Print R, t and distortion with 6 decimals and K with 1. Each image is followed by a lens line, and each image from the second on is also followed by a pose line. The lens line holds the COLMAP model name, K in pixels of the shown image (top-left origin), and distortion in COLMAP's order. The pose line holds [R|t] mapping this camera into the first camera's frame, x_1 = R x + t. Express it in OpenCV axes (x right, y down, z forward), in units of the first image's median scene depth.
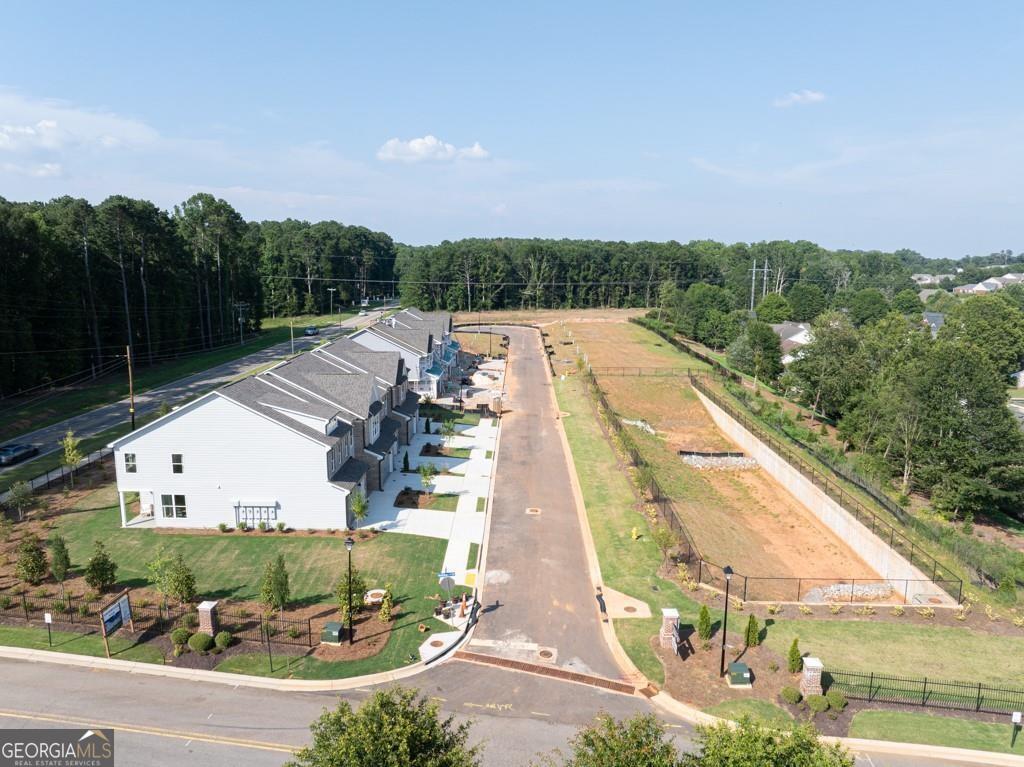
lens RADIAL K [[715.9, 0, 513.7], [0, 715.9, 380.9], [0, 0, 1]] dist [-0.050328, 0.023331]
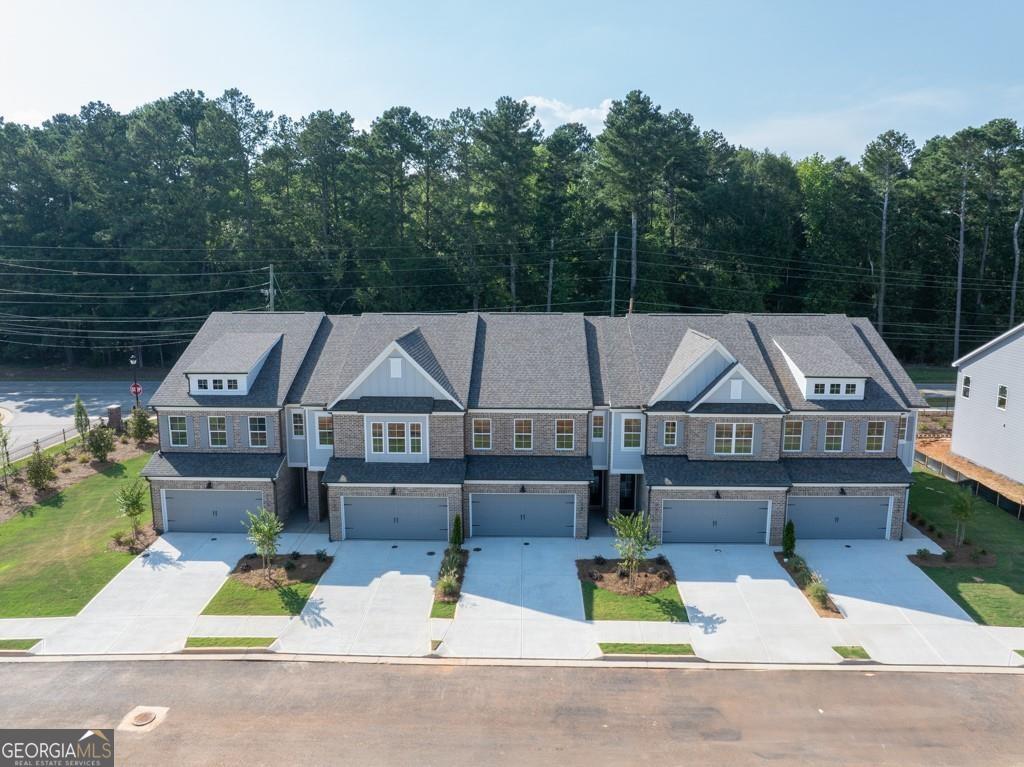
lens RADIAL K [[713.5, 0, 513.3], [0, 713.5, 387.5], [0, 0, 1]] dist [-0.040497, 0.003188]
pose [[-0.018246, 0.170269, -0.985229, 0.091052], [-0.165906, 0.971217, 0.170920, -0.022209], [0.985973, 0.166574, 0.010528, 0.289799]]
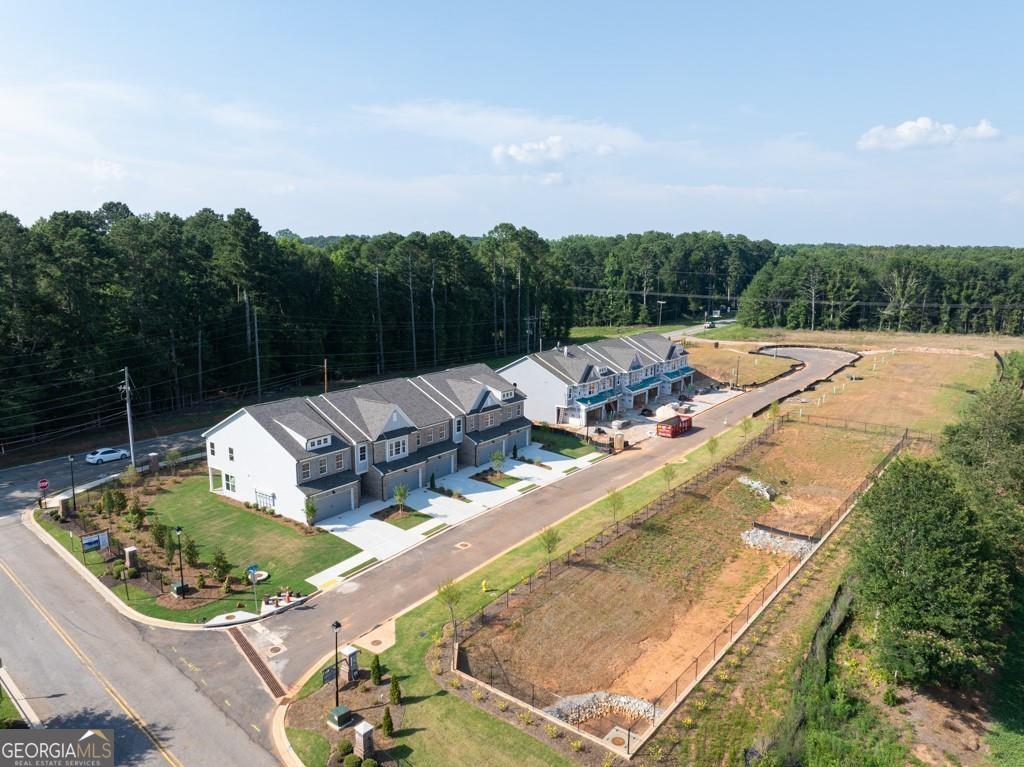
lens RADIAL K [[715.9, 0, 515.9], [0, 715.9, 380.1], [0, 0, 1]] dist [-0.050328, 0.023331]
pose [[0.812530, 0.097590, -0.574692, 0.177518], [-0.095273, 0.994862, 0.034238, -0.030284], [0.575081, 0.026933, 0.817653, 0.031477]]
